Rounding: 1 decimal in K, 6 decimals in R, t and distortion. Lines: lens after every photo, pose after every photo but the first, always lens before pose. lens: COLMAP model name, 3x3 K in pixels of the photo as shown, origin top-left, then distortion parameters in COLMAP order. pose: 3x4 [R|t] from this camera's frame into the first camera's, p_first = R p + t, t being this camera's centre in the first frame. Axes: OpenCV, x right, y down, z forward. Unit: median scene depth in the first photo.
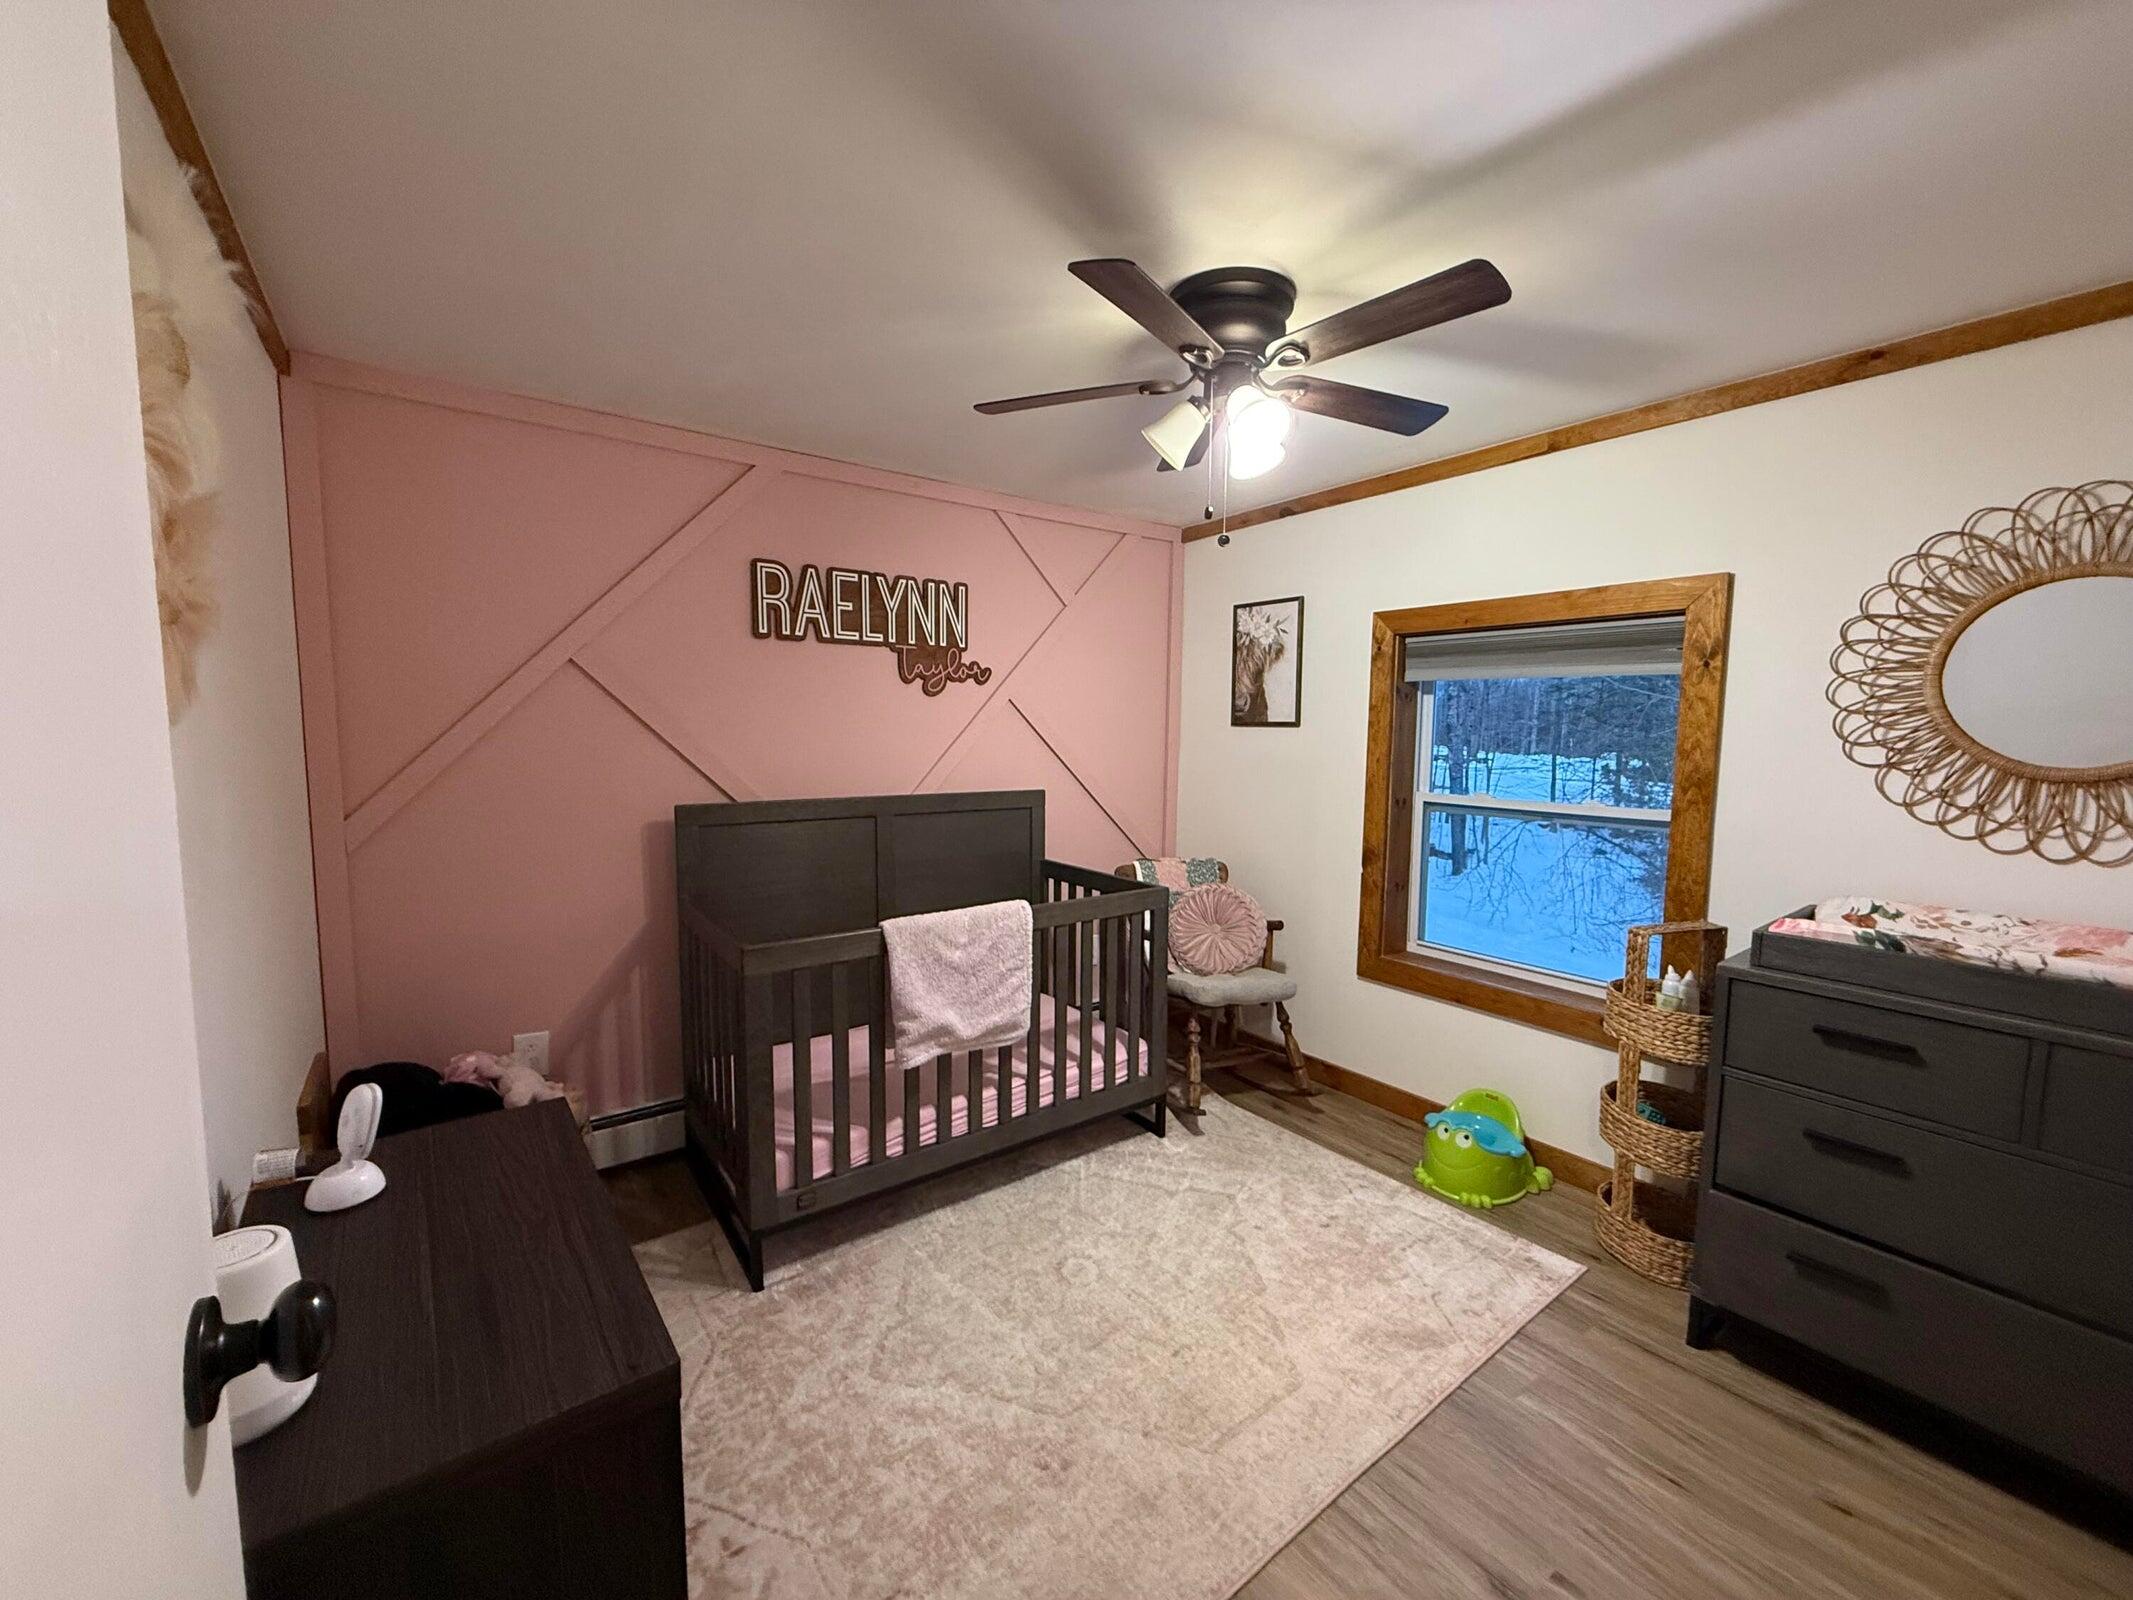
lens RADIAL K [[845.9, 0, 1059.3], [0, 845.9, 800.6], [0, 0, 1]] dist [-0.000116, -0.000478]
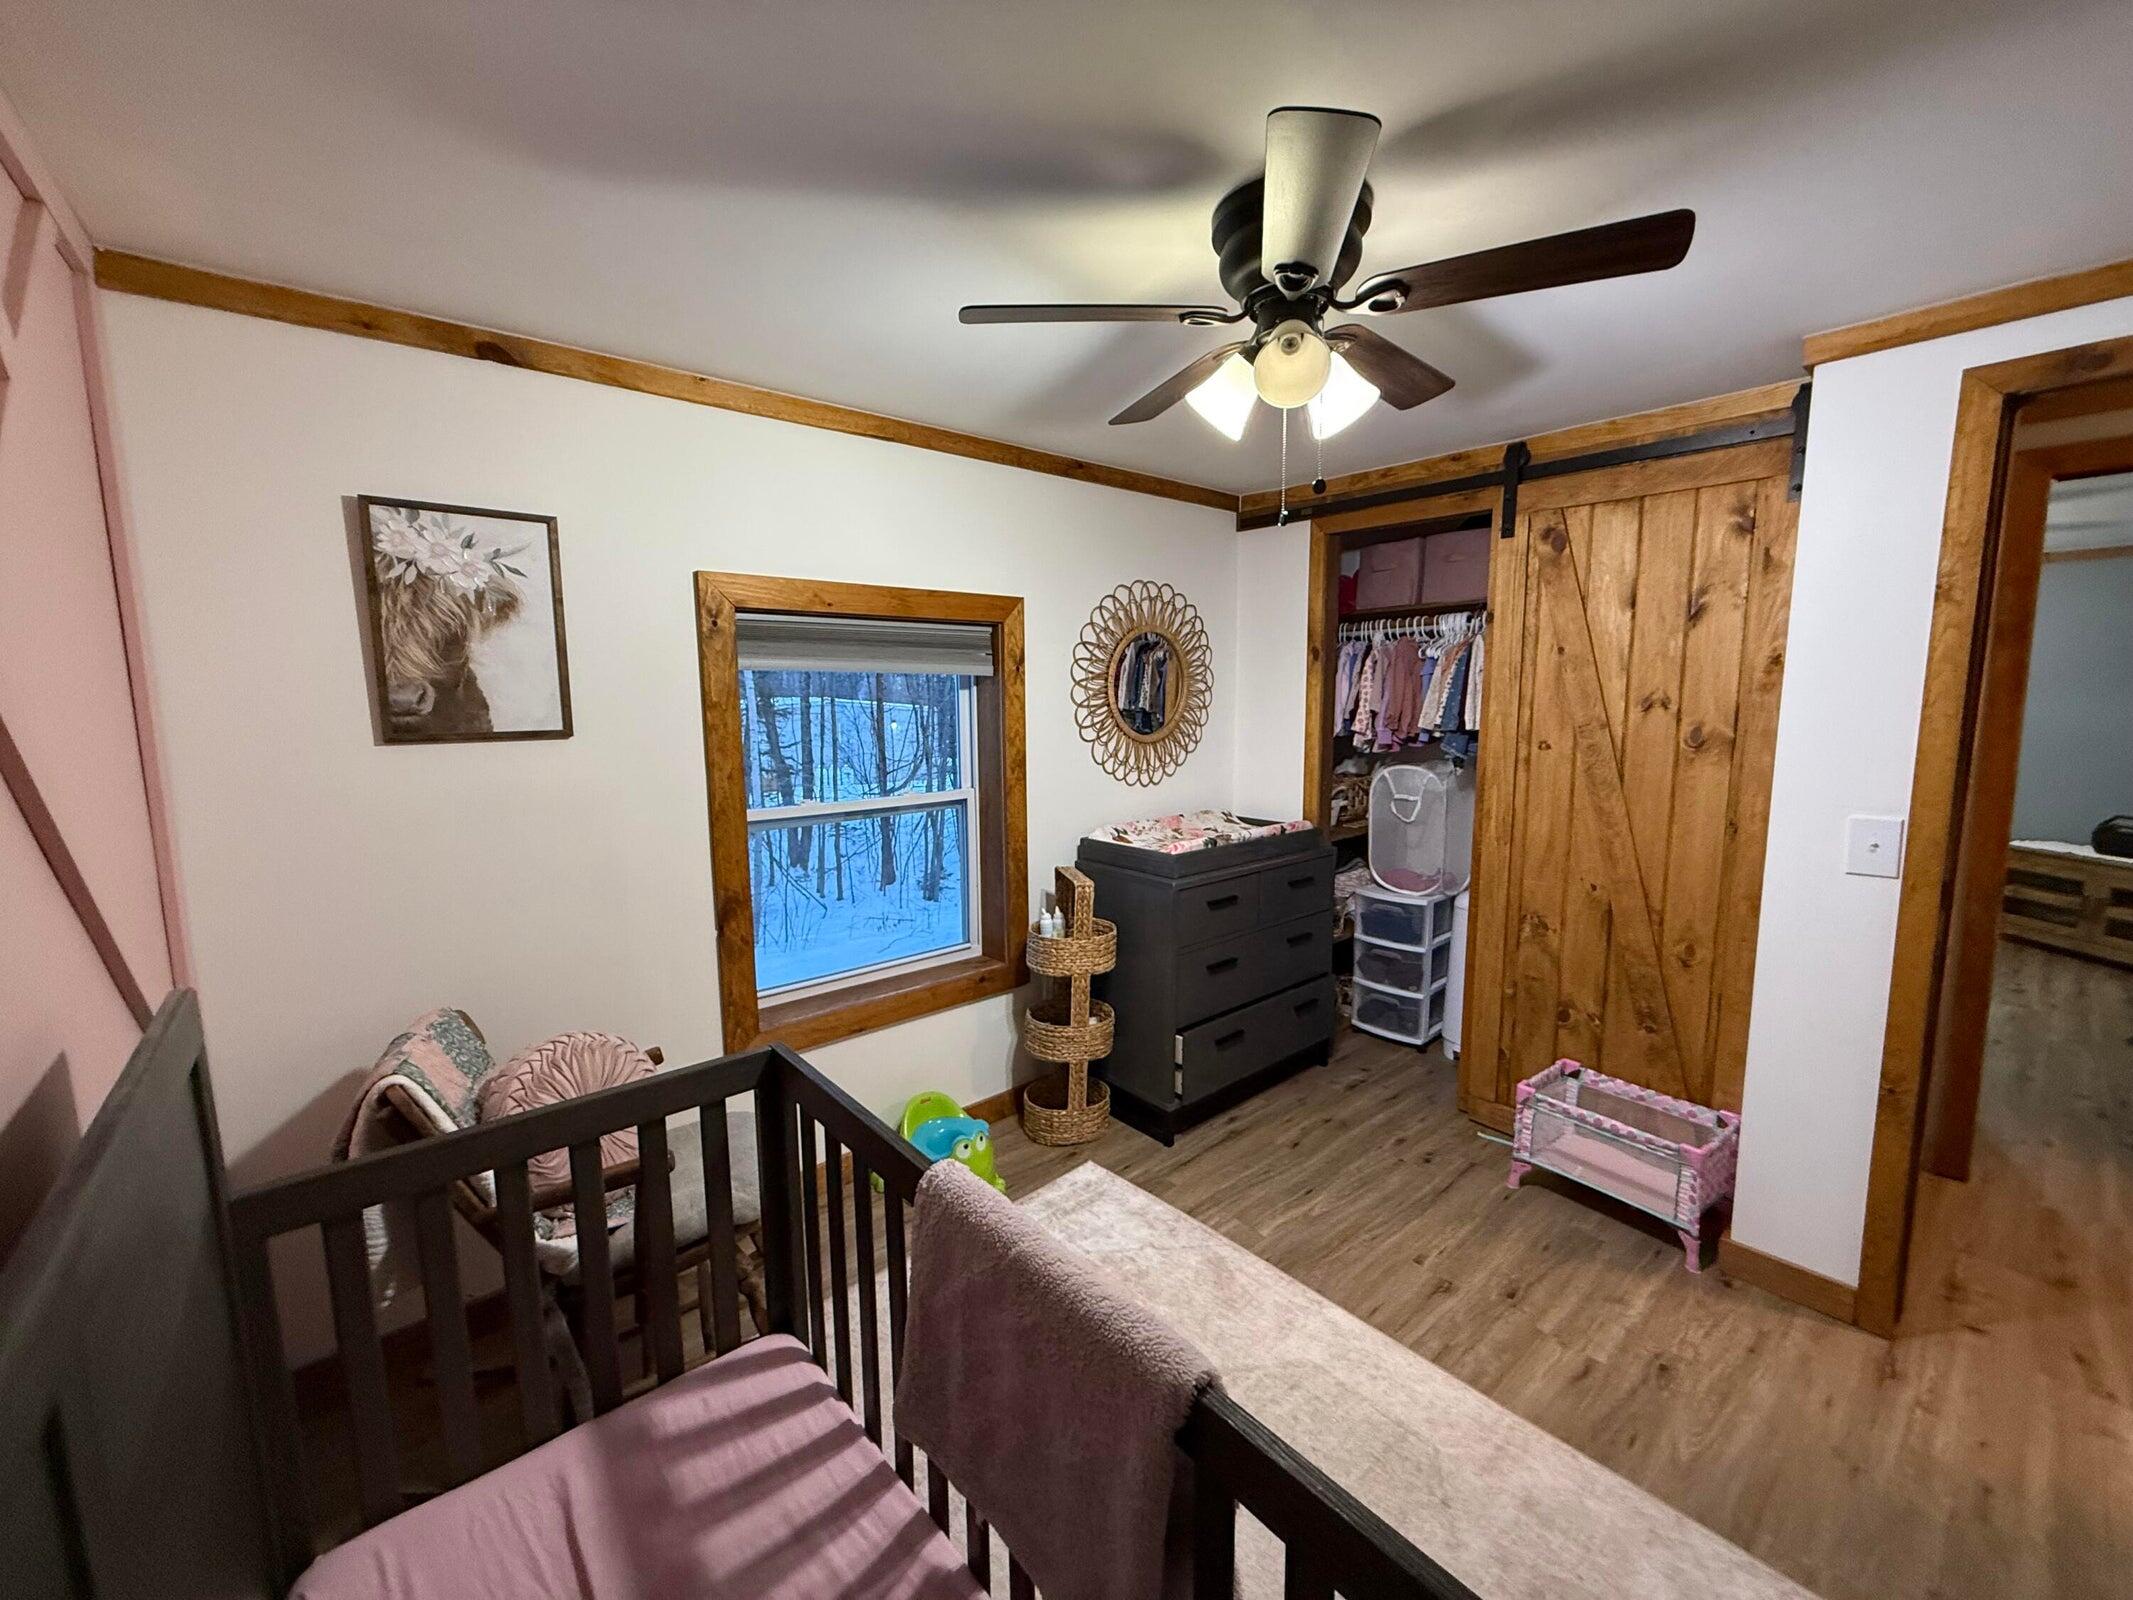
lens RADIAL K [[845.9, 0, 1059.3], [0, 845.9, 800.6], [0, 0, 1]] dist [-0.000116, -0.000478]
pose [[-0.066297, -0.132705, 0.988936, -0.529736], [0.099404, 0.985307, 0.138882, -0.142429], [-0.992836, 0.107512, -0.052132, 1.069510]]
